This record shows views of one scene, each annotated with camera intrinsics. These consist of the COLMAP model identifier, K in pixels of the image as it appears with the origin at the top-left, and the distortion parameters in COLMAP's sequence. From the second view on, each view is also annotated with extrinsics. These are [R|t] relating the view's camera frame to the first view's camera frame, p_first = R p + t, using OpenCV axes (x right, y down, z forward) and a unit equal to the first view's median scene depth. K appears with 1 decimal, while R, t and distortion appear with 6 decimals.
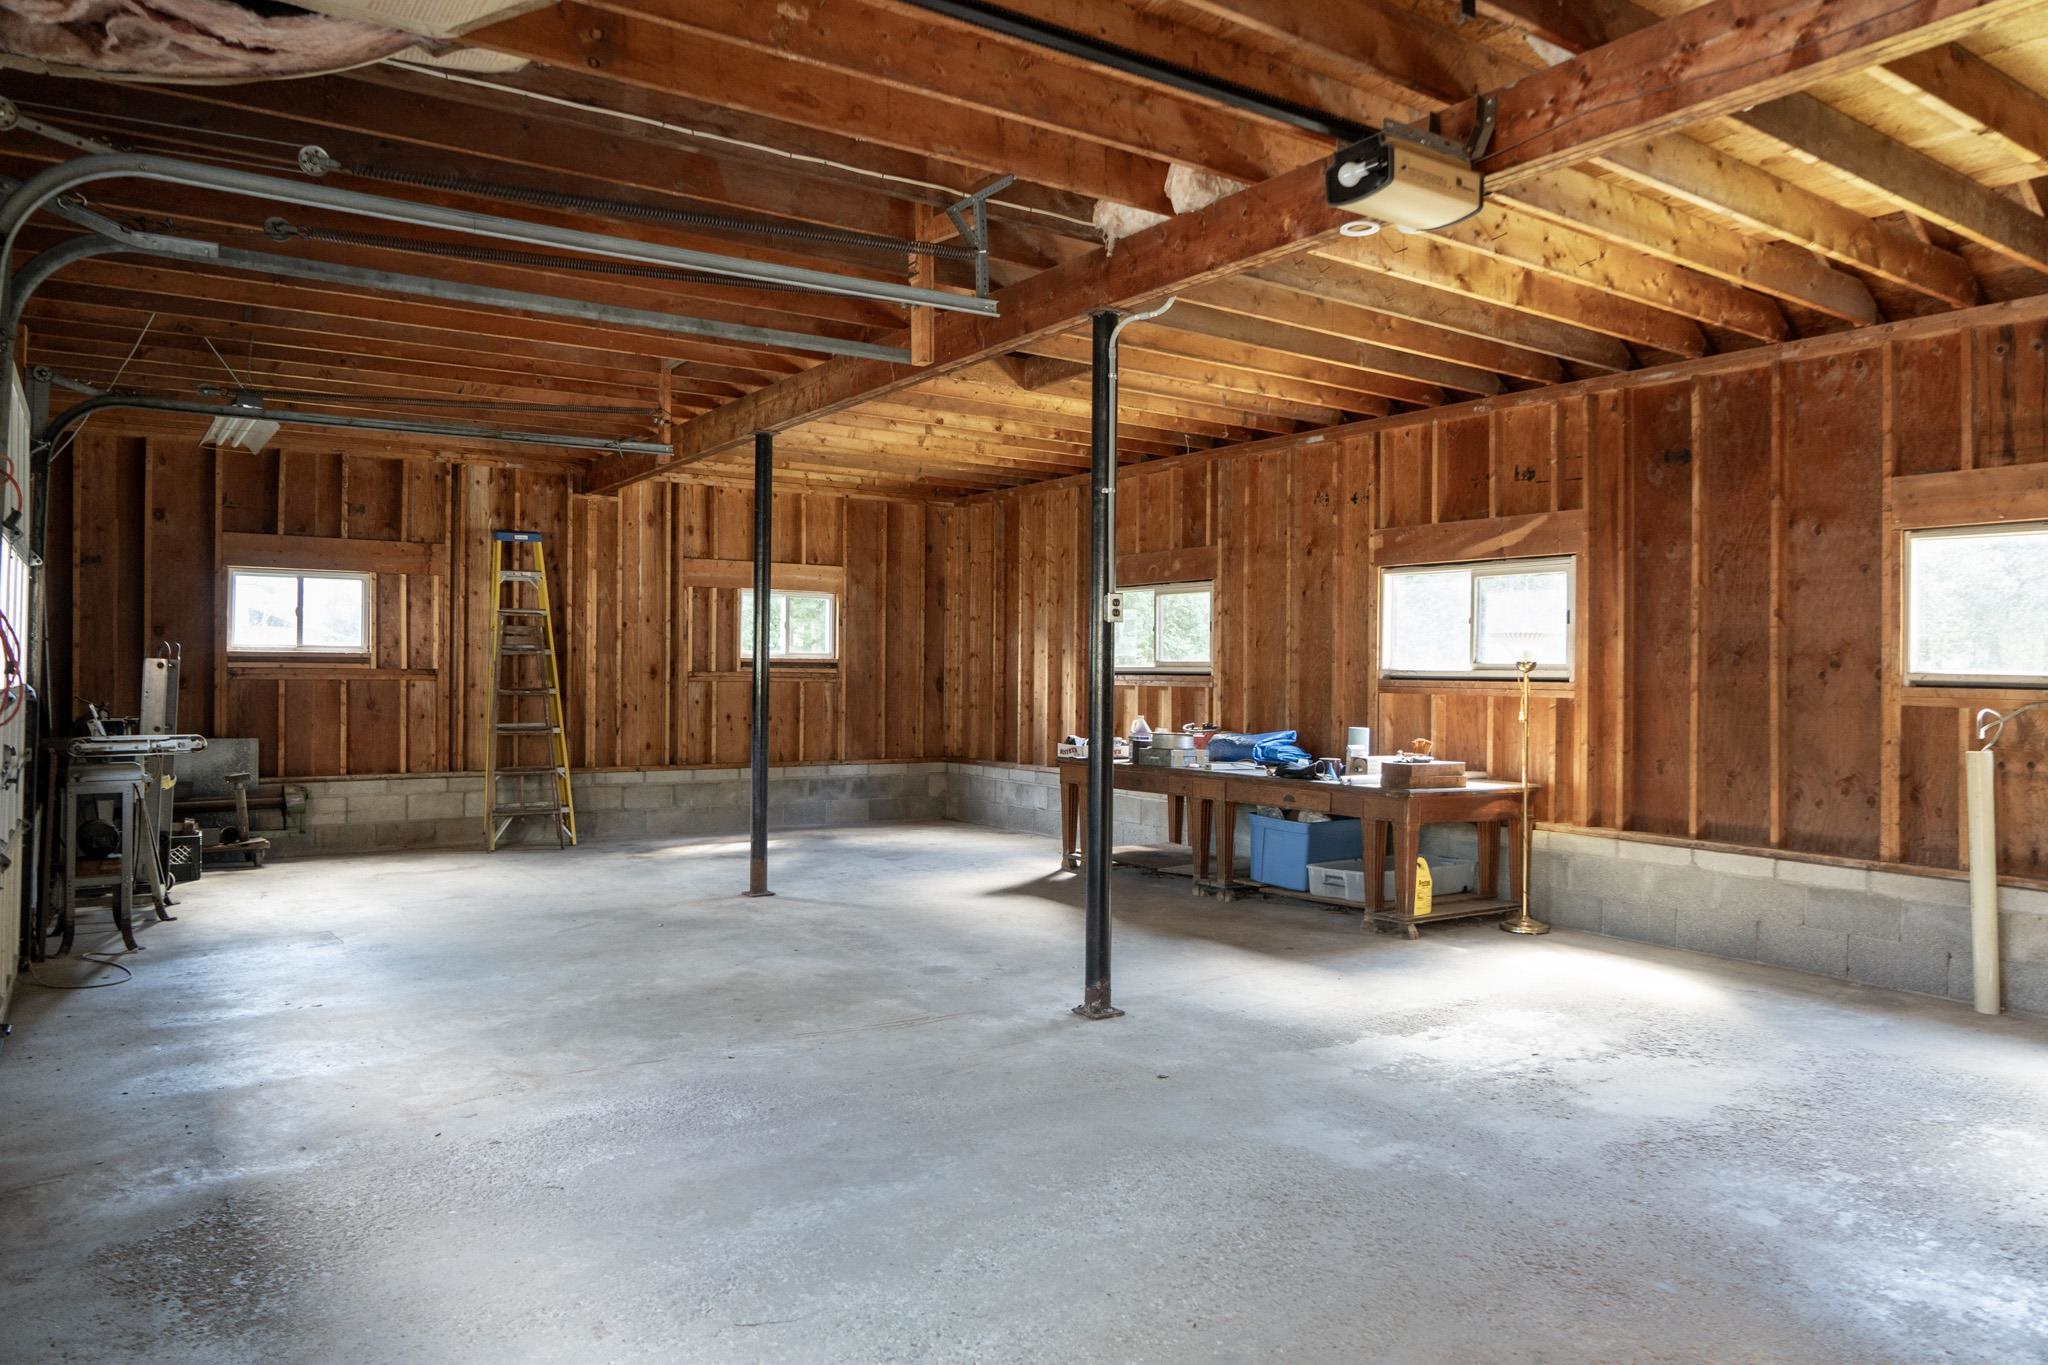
lens RADIAL K [[1389.6, 0, 1025.9], [0, 1389.6, 675.2], [0, 0, 1]] dist [-0.013696, -0.002483]
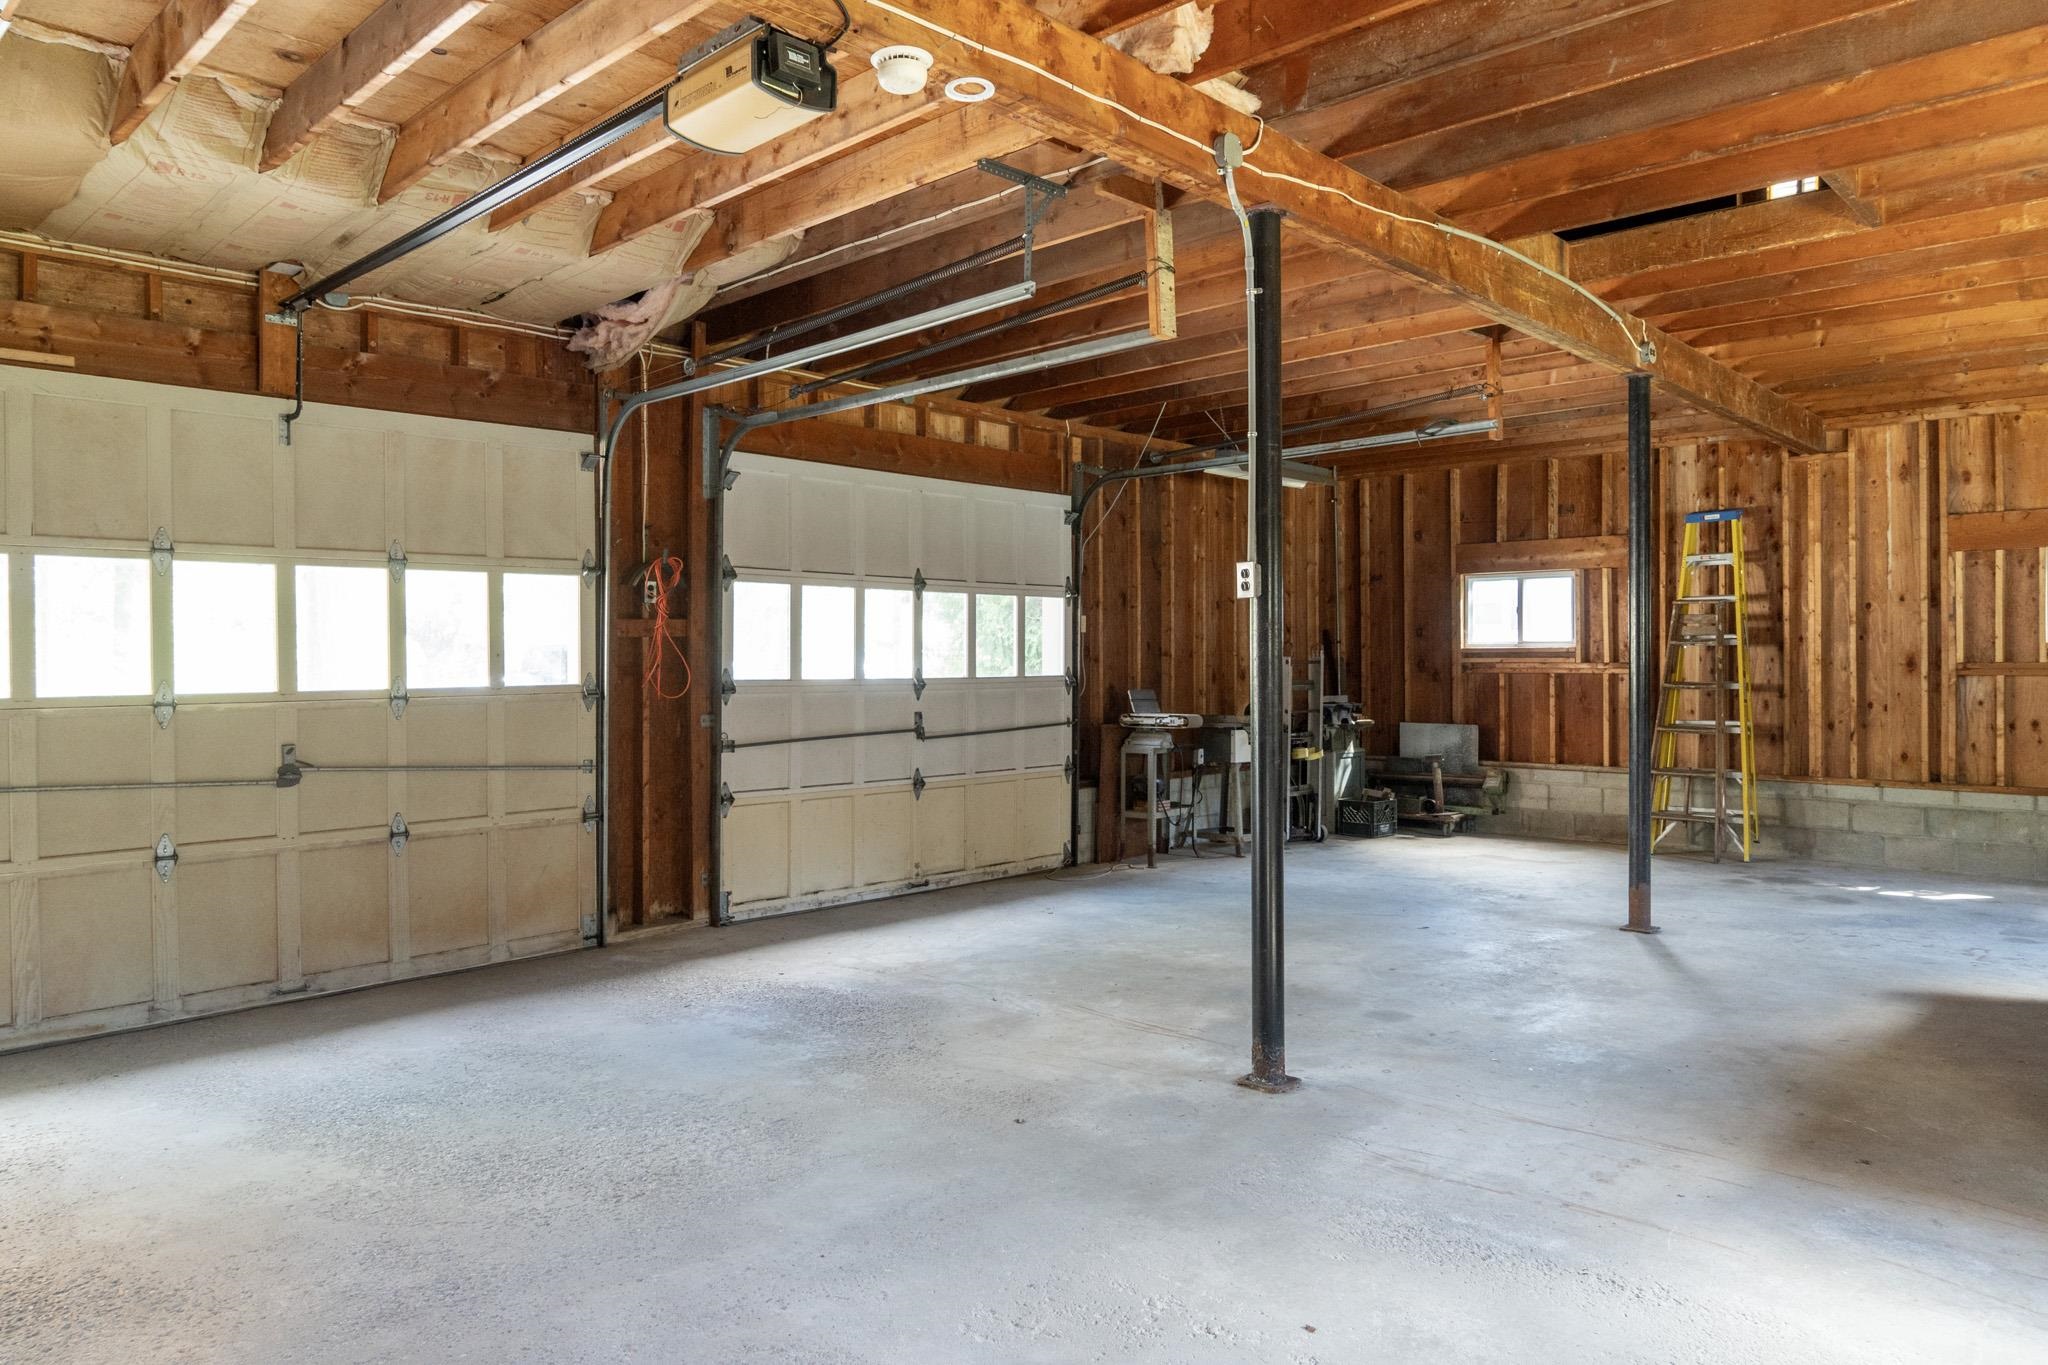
lens RADIAL K [[1389.6, 0, 1025.9], [0, 1389.6, 675.2], [0, 0, 1]] dist [-0.013696, -0.002483]
pose [[0.205671, 0.000183, -0.978621, 0.447929], [0.002132, 0.999998, 0.000635, 0.003030], [0.978619, -0.002217, 0.205670, 0.384924]]
